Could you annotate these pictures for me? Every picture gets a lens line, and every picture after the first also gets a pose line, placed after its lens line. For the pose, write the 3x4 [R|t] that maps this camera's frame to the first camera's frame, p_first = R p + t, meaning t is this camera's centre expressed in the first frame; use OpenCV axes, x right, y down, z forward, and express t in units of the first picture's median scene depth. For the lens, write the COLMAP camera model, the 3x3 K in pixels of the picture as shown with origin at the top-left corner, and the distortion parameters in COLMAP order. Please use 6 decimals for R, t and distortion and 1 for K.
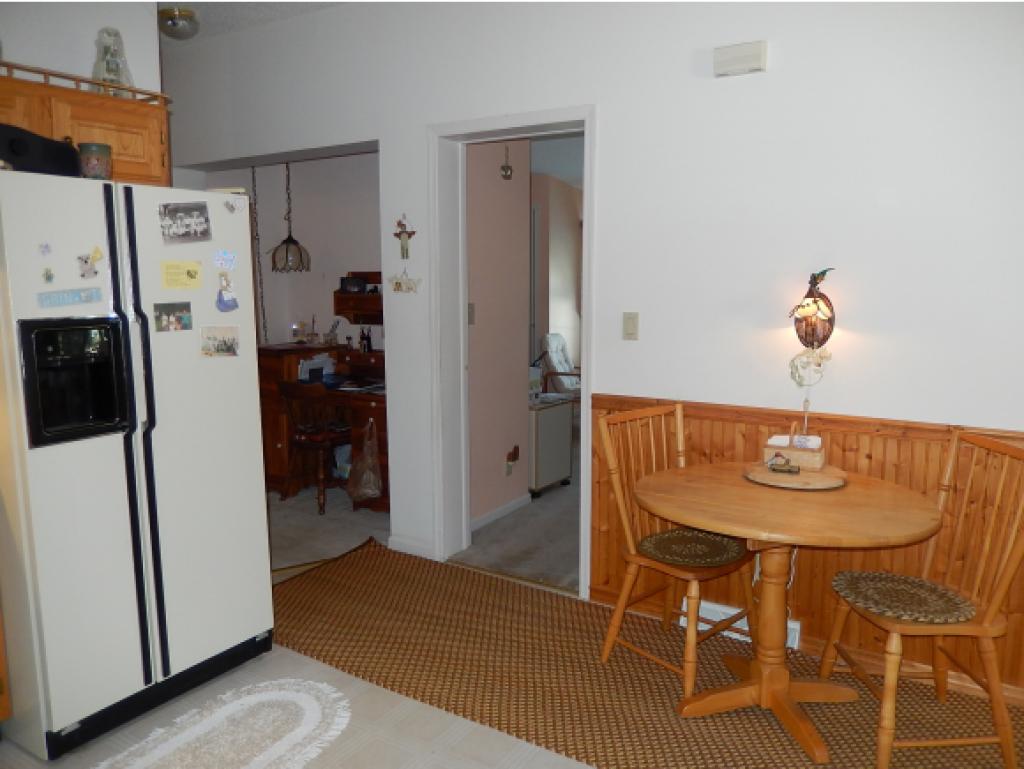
lens RADIAL K [[768.4, 0, 512.0], [0, 768.4, 384.5], [0, 0, 1]] dist [-0.002696, 0.001397]
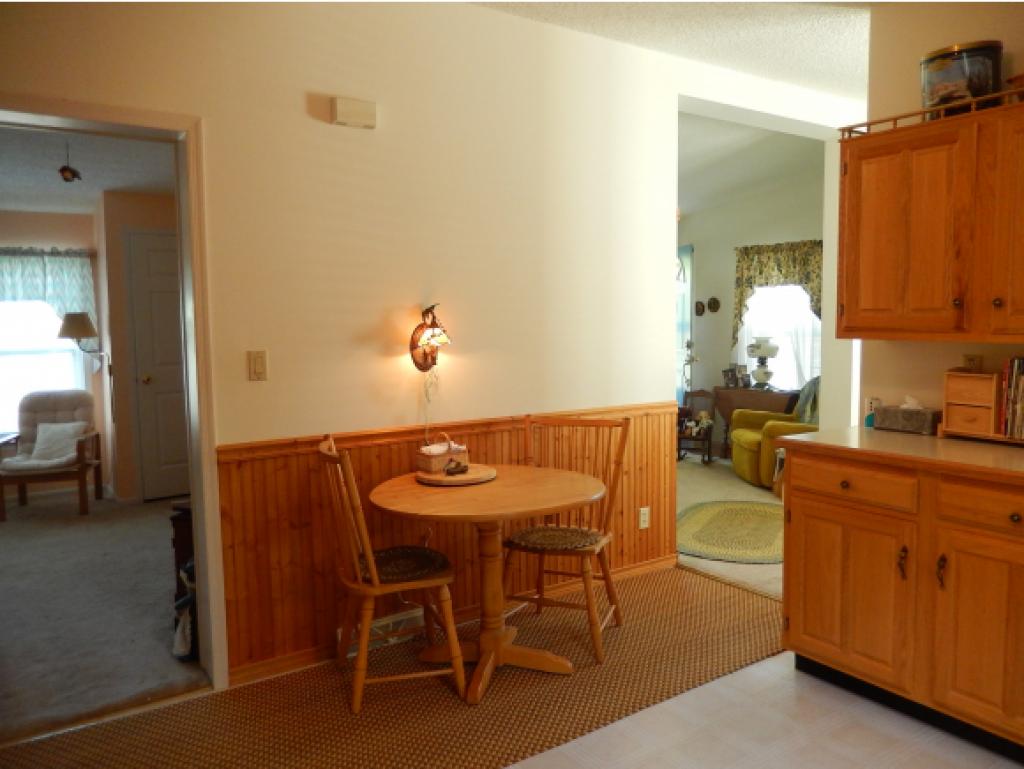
lens RADIAL K [[768.4, 0, 512.0], [0, 768.4, 384.5], [0, 0, 1]] dist [-0.002696, 0.001397]
pose [[0.382021, -0.090577, 0.919704, -0.642026], [0.137553, 0.989673, 0.040332, -0.054179], [-0.913859, 0.111100, 0.390535, 0.403795]]
